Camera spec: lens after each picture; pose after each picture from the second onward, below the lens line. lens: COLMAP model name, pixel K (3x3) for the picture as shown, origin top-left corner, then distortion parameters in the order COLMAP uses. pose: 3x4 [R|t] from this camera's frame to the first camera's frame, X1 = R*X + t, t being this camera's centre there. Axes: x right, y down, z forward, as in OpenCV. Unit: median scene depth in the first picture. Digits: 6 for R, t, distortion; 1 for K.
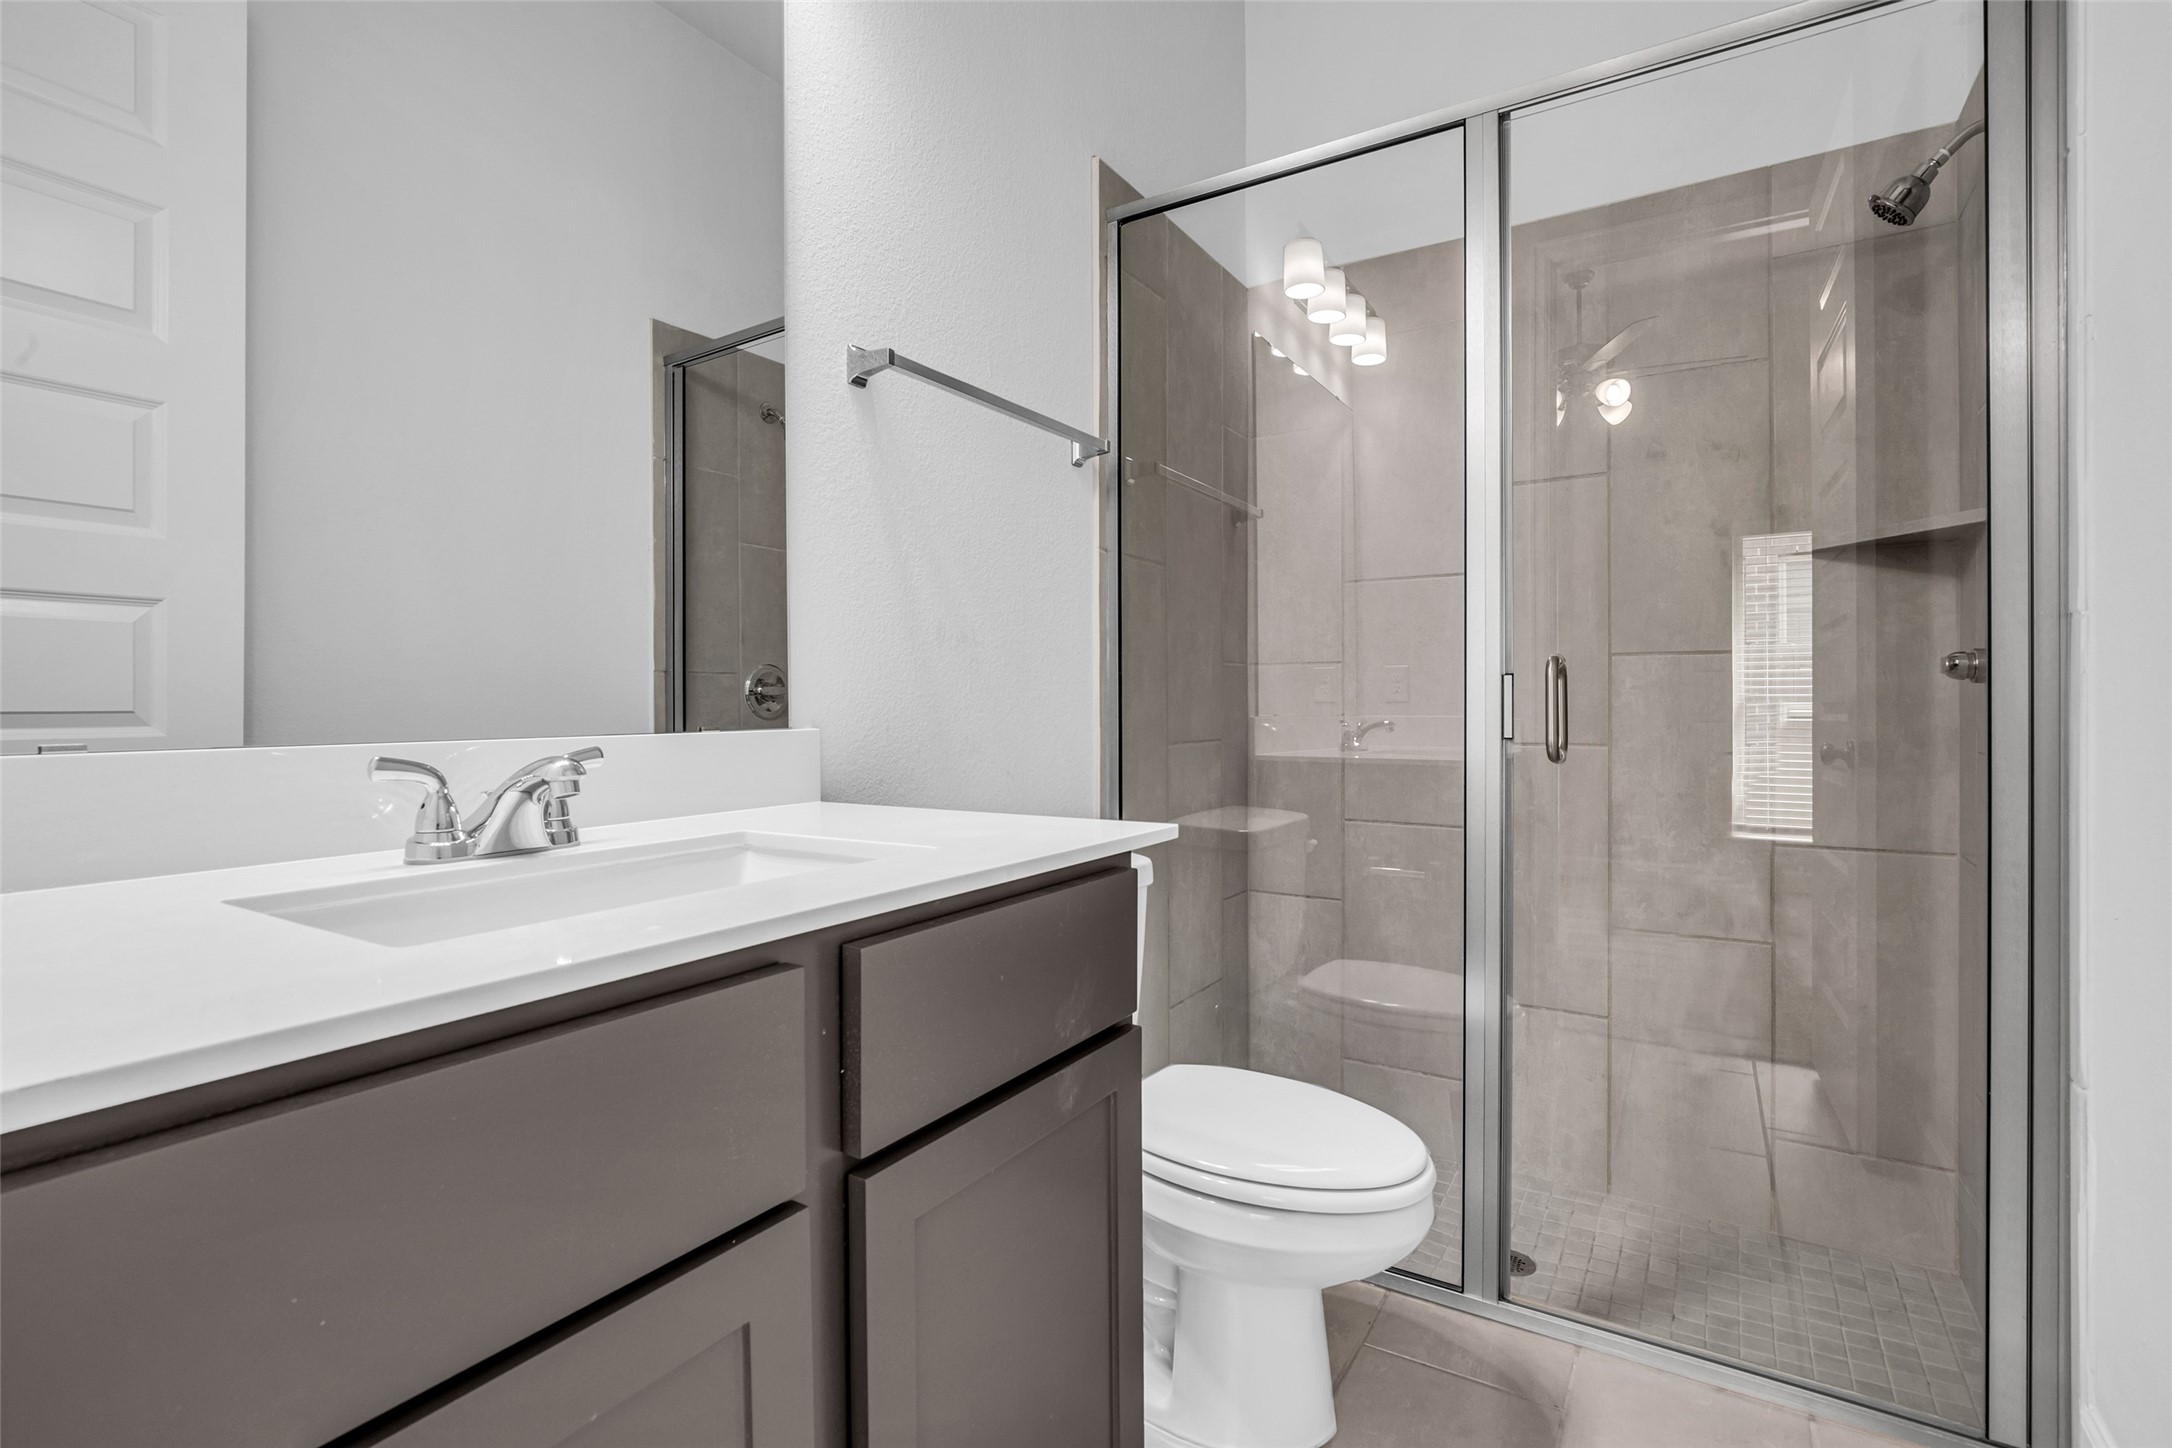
lens RADIAL K [[1005.8, 0, 1089.8], [0, 1005.8, 720.0], [0, 0, 1]] dist [-0.019644, 0.006634]
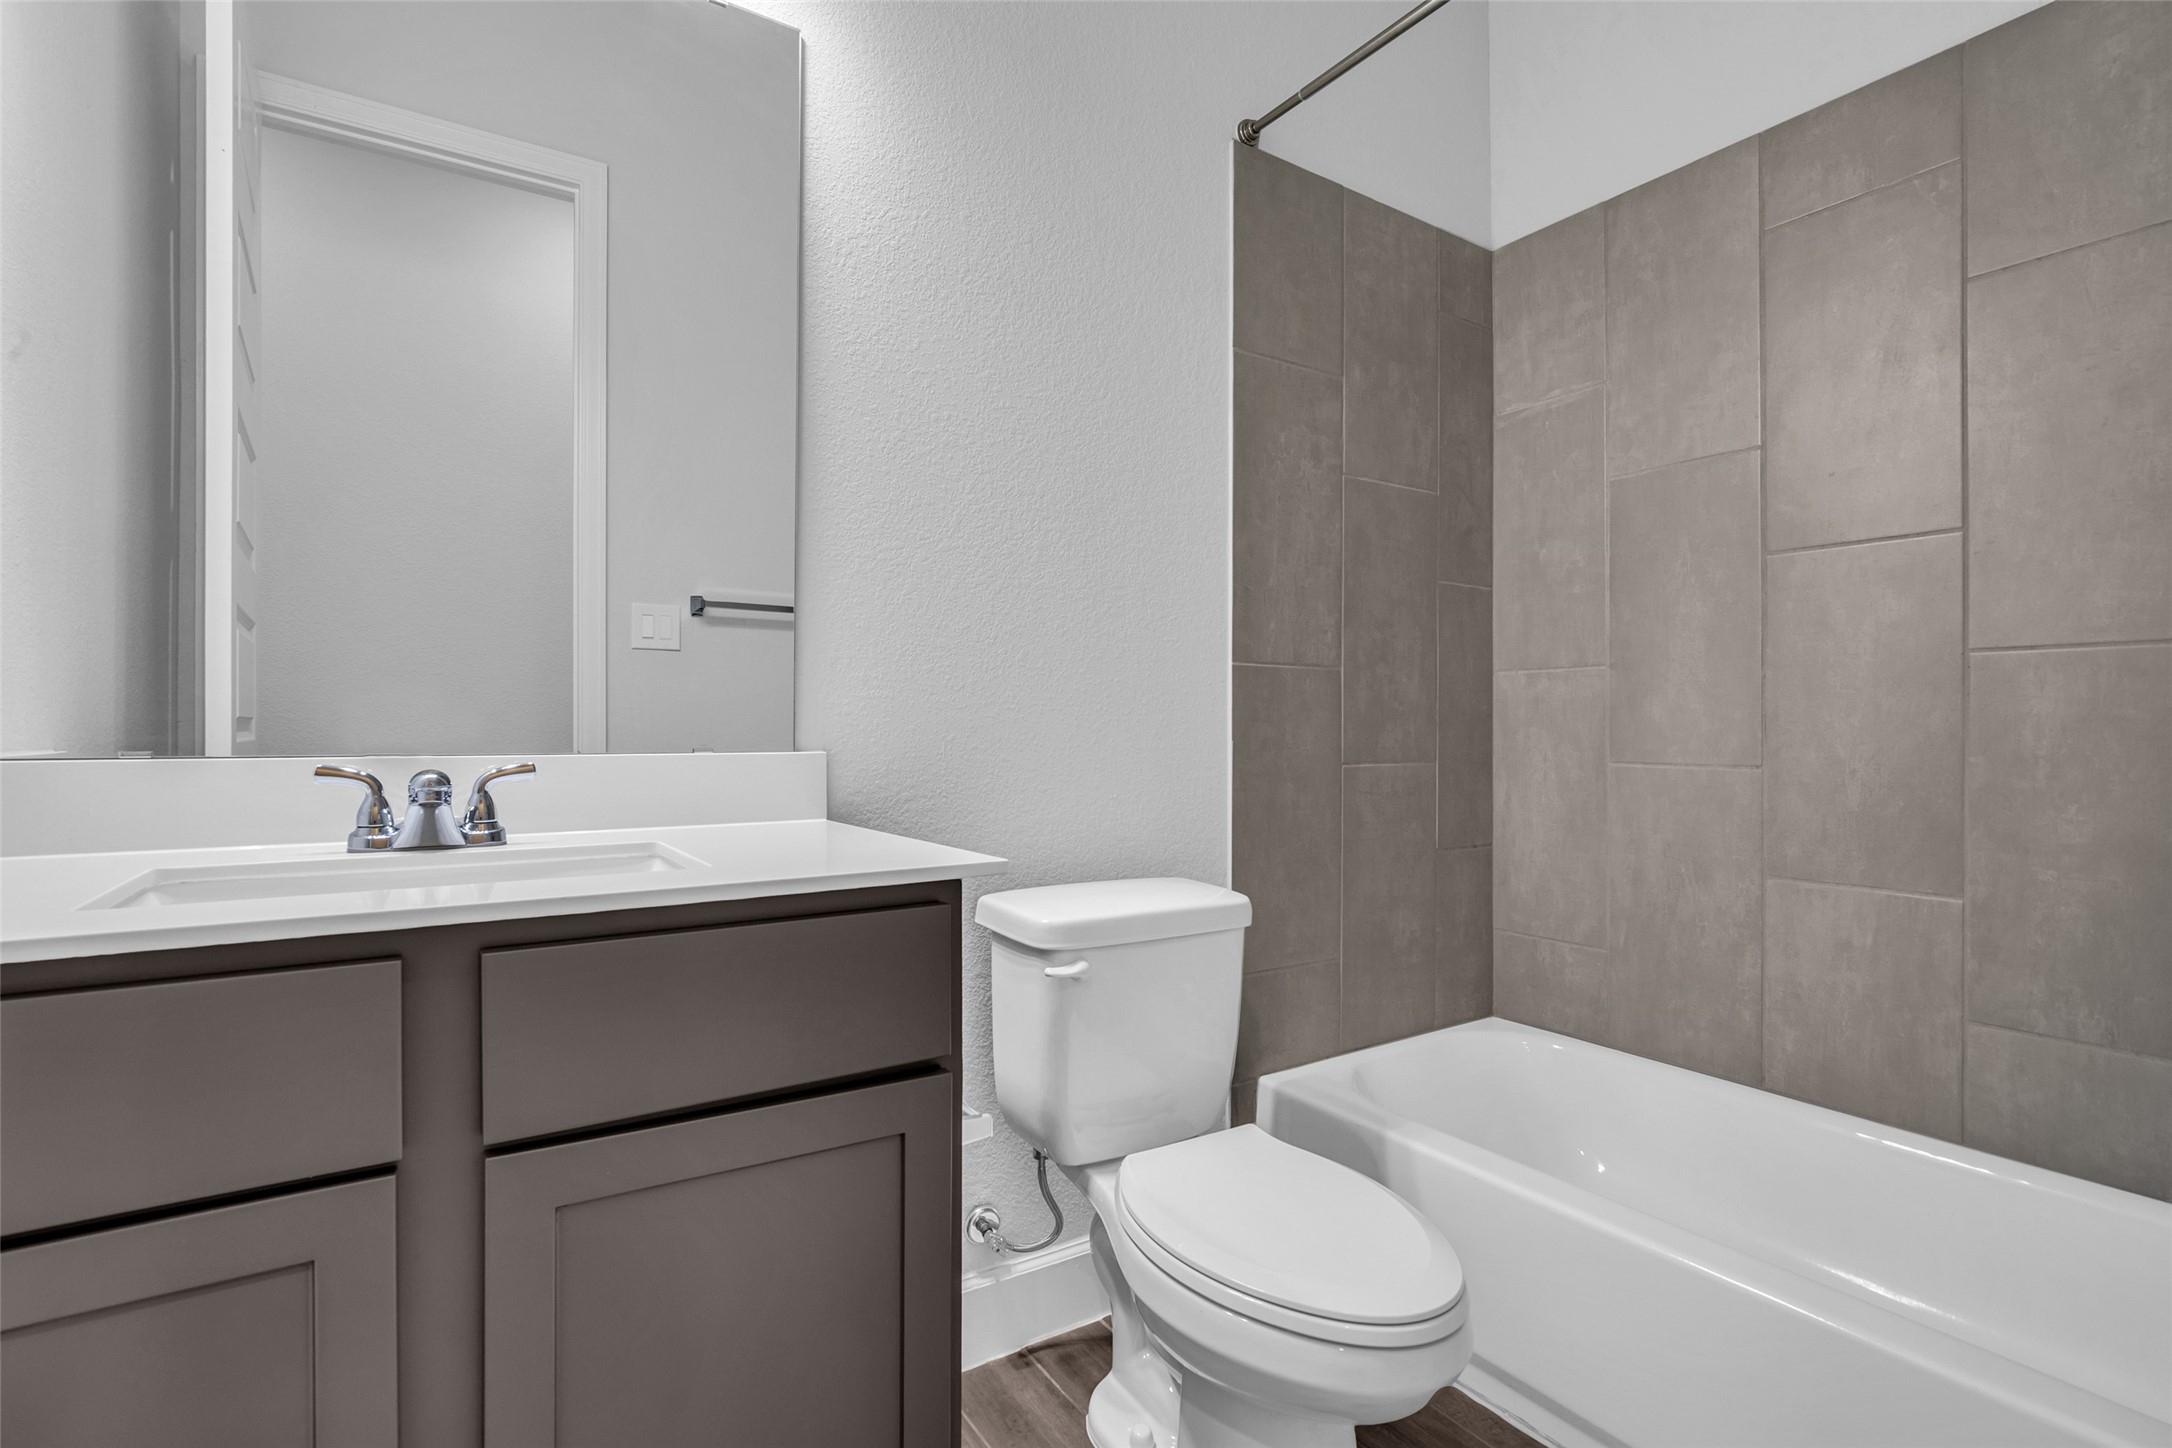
lens RADIAL K [[1005.8, 0, 1089.8], [0, 1005.8, 720.0], [0, 0, 1]] dist [-0.019644, 0.006634]
pose [[0.908384, 0.010115, -0.418015, 0.694961], [-0.017284, 0.999761, -0.013367, -0.022312], [0.417780, 0.019368, 0.908342, 0.229494]]
